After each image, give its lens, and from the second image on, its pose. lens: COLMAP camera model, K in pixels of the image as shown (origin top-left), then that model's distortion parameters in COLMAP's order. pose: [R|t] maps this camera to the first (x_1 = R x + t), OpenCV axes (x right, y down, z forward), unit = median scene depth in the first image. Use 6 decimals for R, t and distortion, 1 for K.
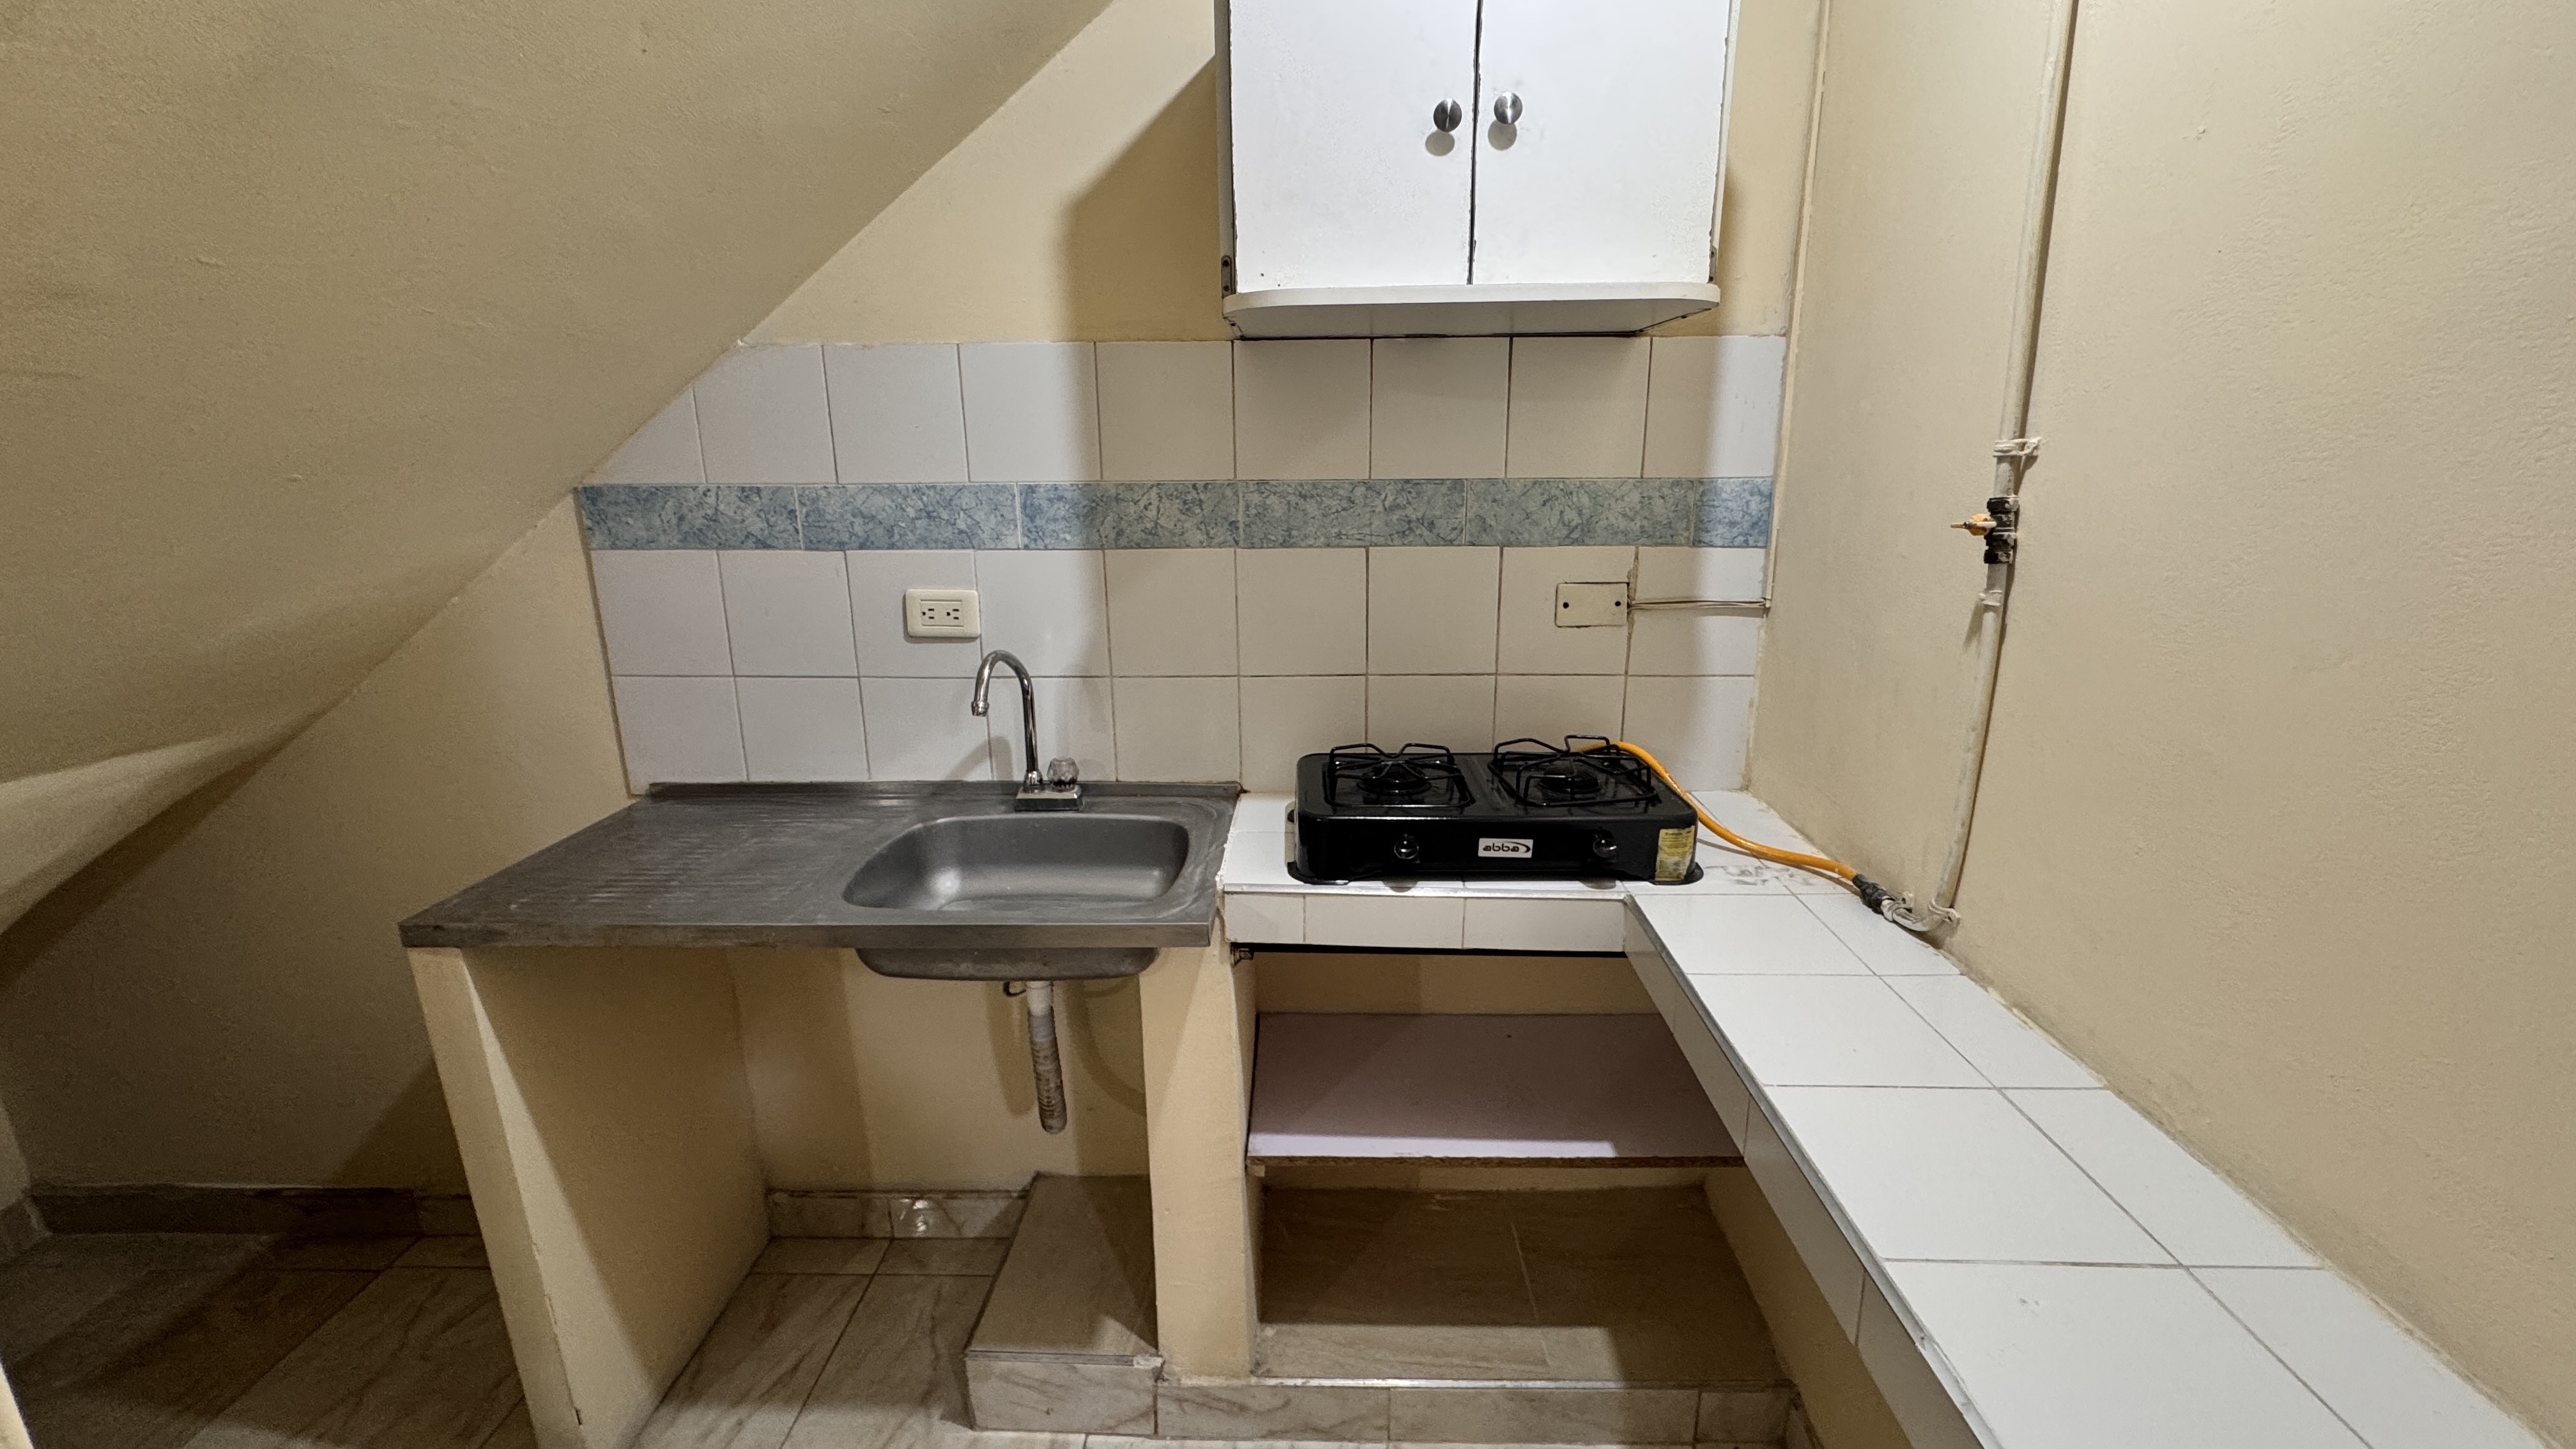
lens RADIAL K [[1039.0, 0, 1292.6], [0, 1039.0, 725.2], [0, 0, 1]] dist [-0.003812, 0.000862]
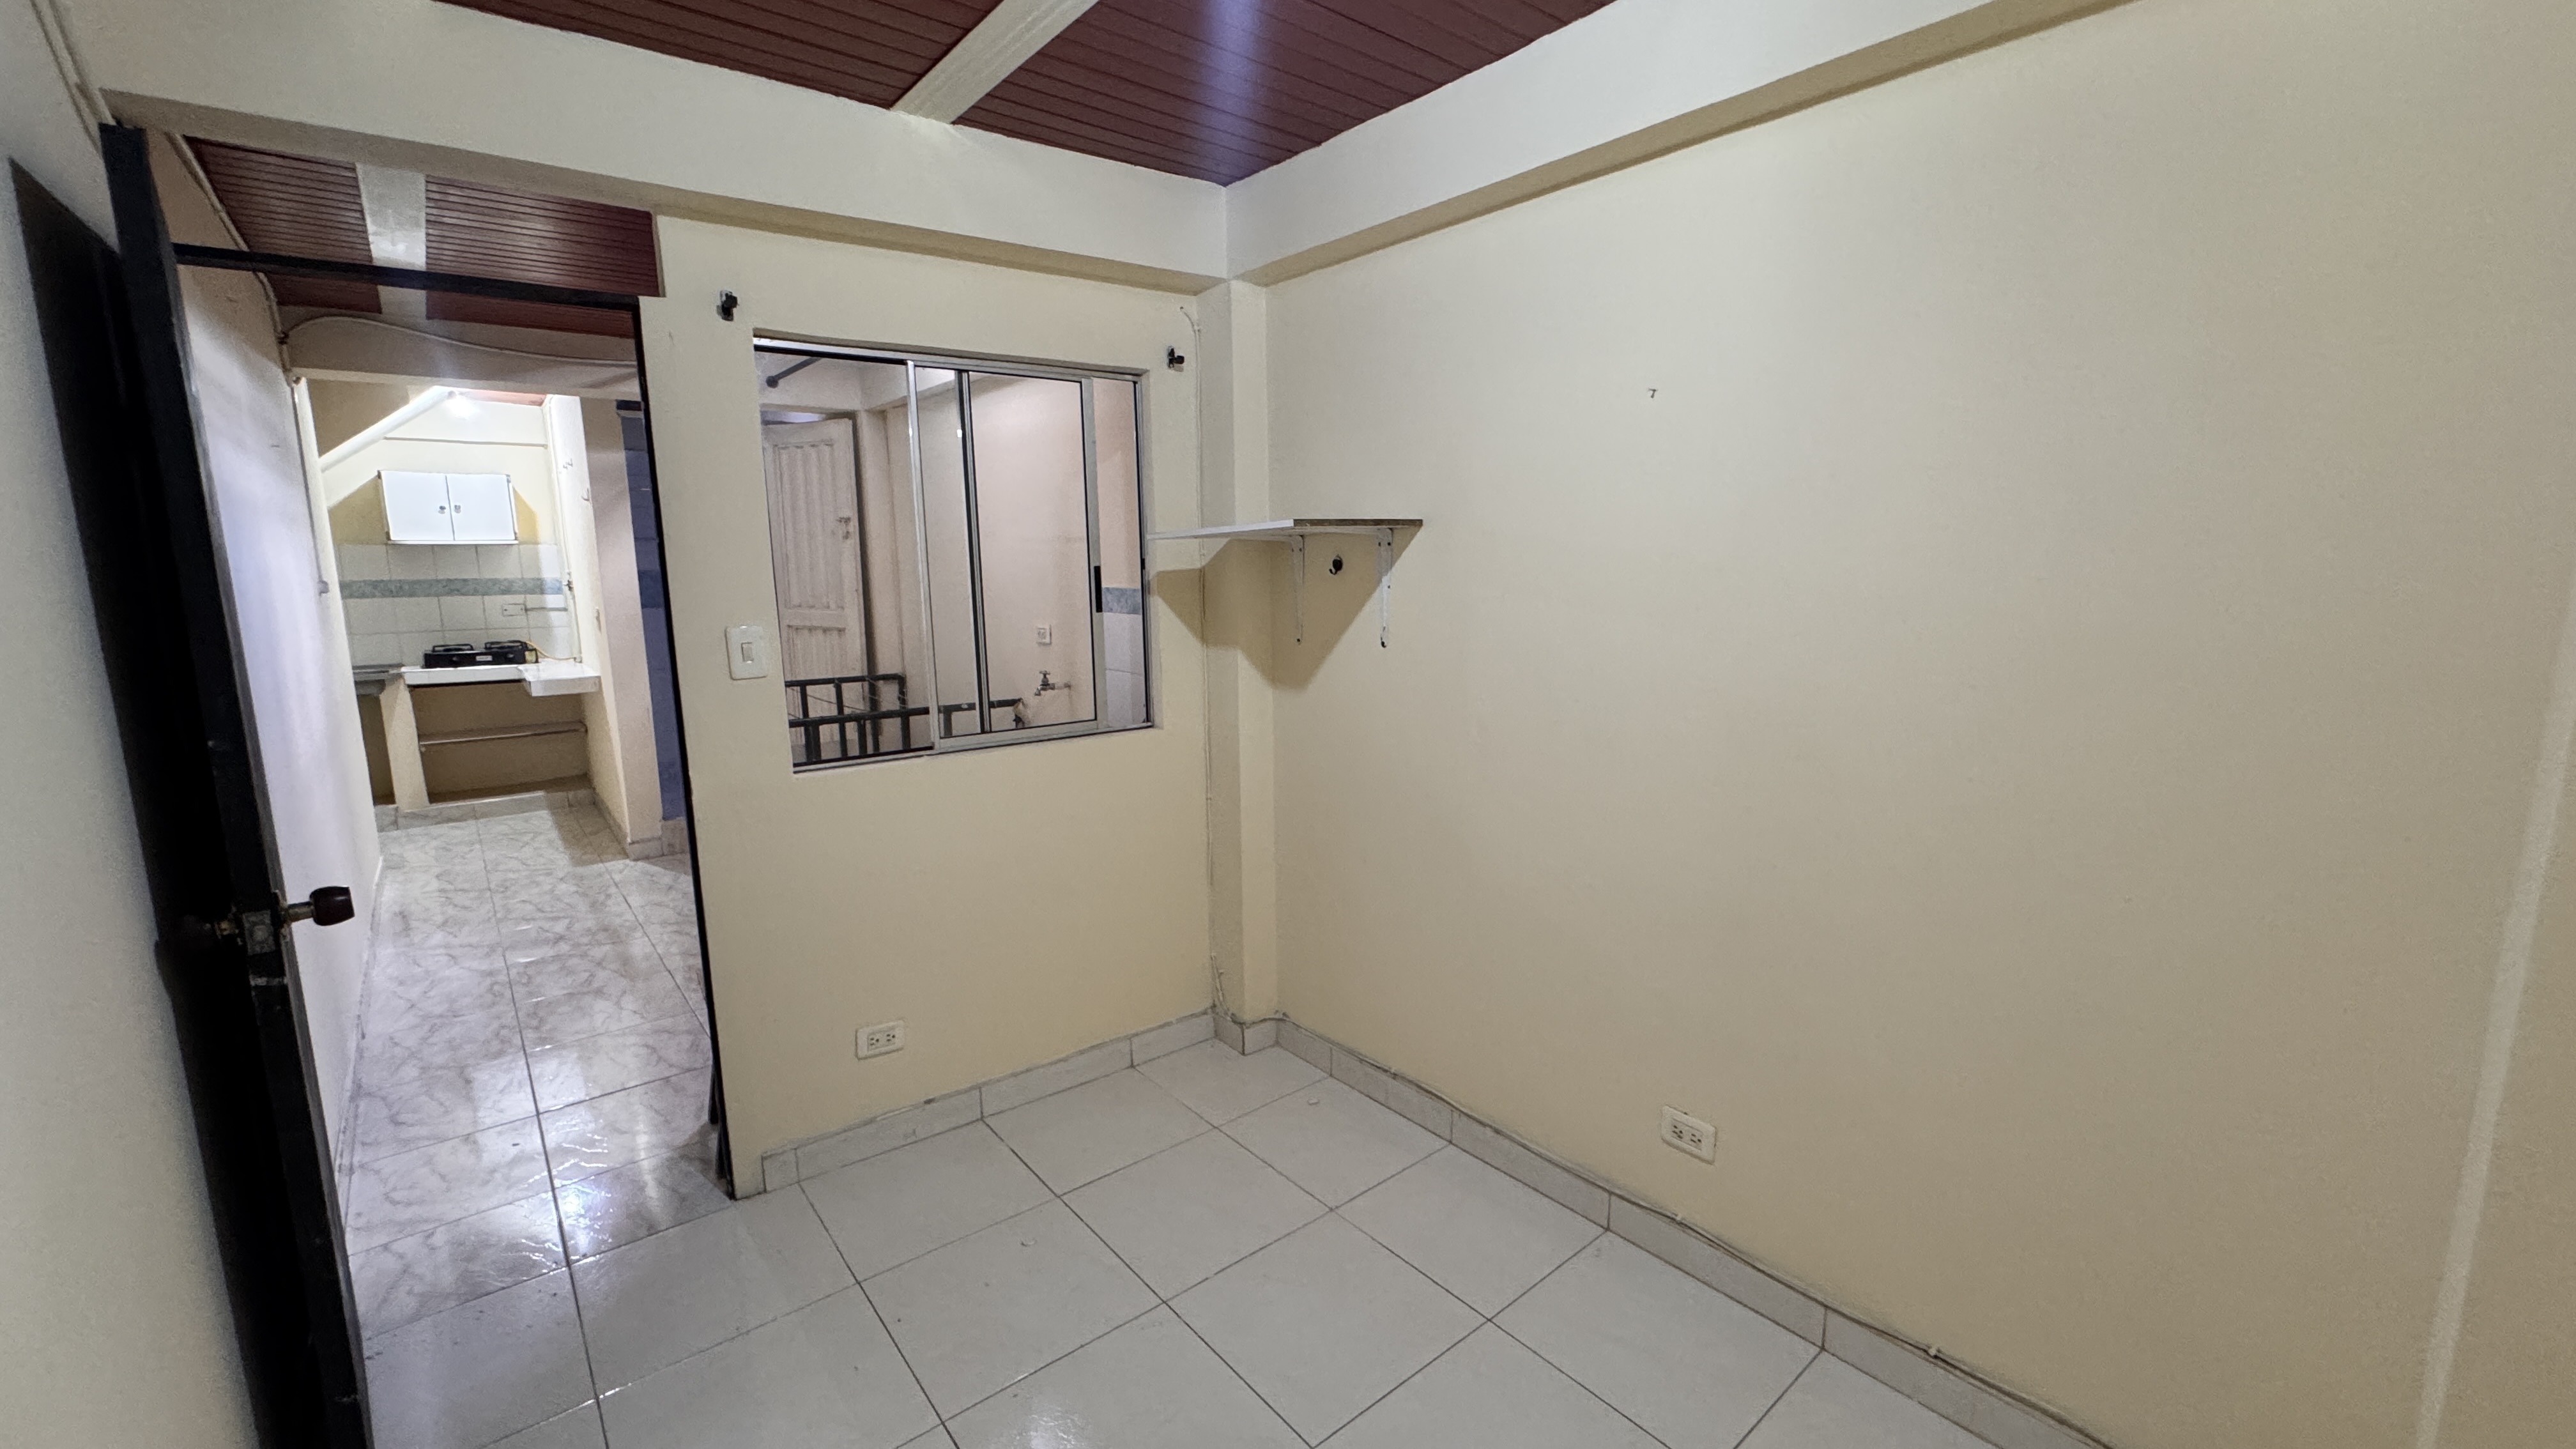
lens RADIAL K [[1039.0, 0, 1306.2], [0, 1039.0, 720.5], [0, 0, 1]] dist [-0.003812, 0.000862]
pose [[0.747409, -0.100725, 0.656685, -0.094637], [0.170447, 0.984428, -0.043000, 1.002735], [-0.642128, 0.144069, 0.752938, -3.925361]]
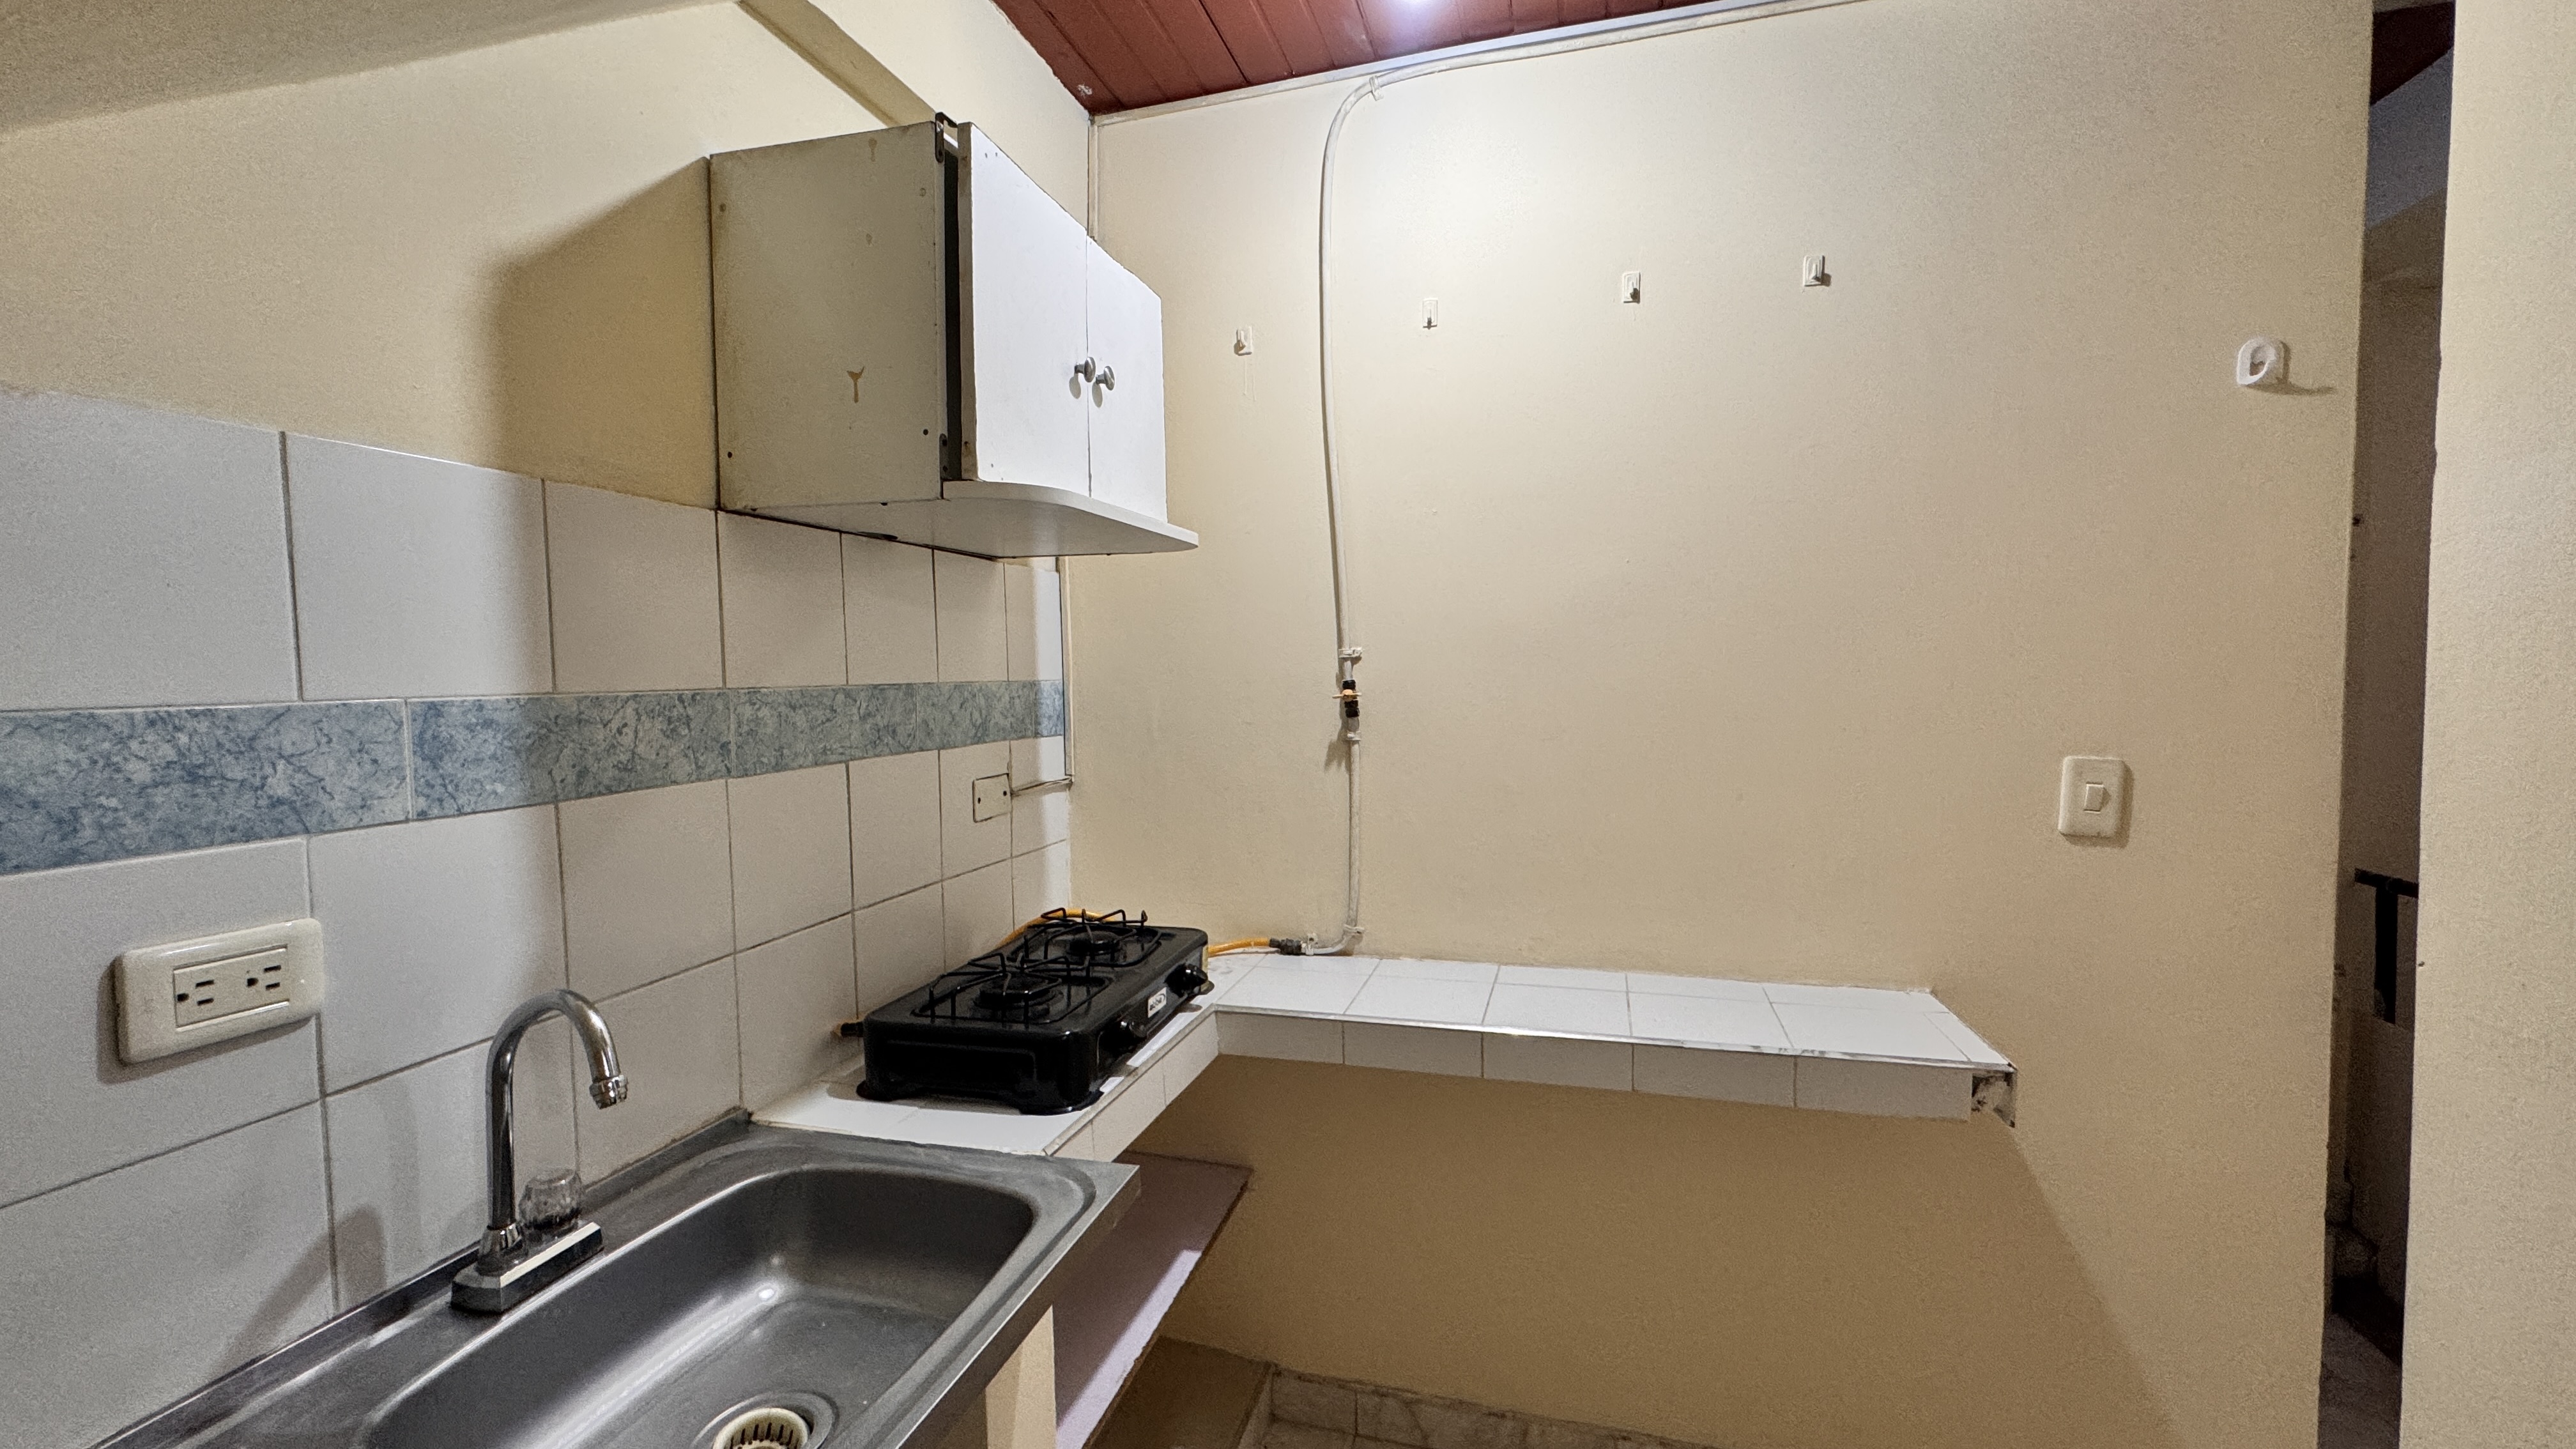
lens RADIAL K [[1039.0, 0, 1290.0], [0, 1039.0, 728.0], [0, 0, 1]] dist [-0.003812, 0.000862]
pose [[0.236353, -0.050931, 0.970332, -0.679426], [0.261276, 0.965177, -0.012981, -0.092292], [-0.935880, 0.256593, 0.241429, 0.444670]]
